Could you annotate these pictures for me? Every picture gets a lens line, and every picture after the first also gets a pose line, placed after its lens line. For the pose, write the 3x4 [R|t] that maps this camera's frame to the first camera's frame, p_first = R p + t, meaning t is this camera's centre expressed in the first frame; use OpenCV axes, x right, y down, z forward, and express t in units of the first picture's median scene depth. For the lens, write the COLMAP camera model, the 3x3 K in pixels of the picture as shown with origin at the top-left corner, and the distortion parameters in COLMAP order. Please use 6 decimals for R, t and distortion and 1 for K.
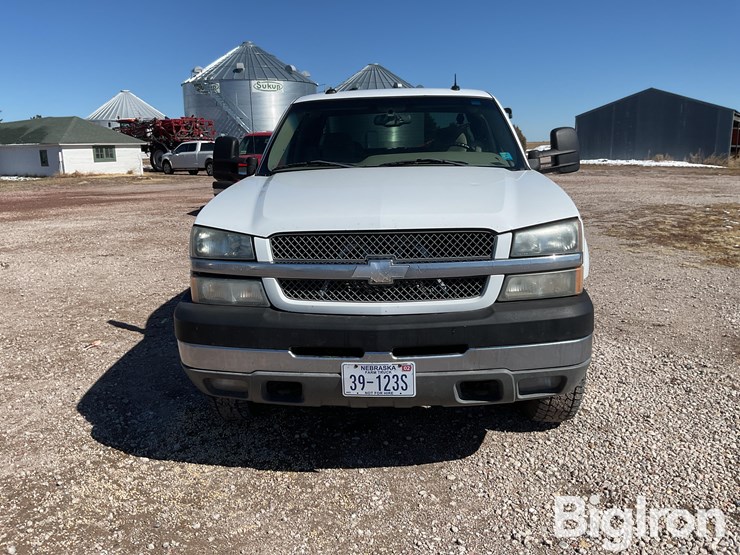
lens RADIAL K [[608.6, 0, 372.2], [0, 608.6, 280.4], [0, 0, 1]] dist [0.074501, -0.143901]
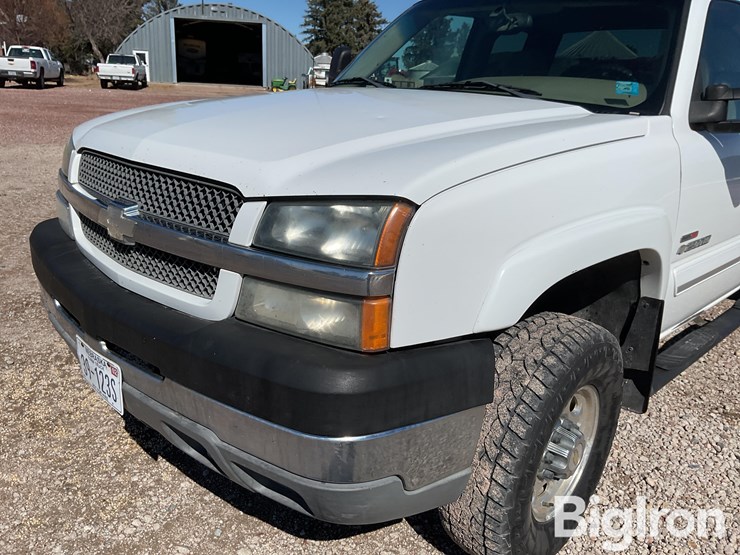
lens RADIAL K [[613.0, 0, 371.6], [0, 613.0, 279.2], [0, 0, 1]] dist [0.055212, -0.115063]
pose [[0.744222, 0.255579, -0.617101, 0.648064], [-0.202691, 0.966746, 0.155942, -0.115482], [0.636436, 0.009025, 0.771277, 0.639523]]
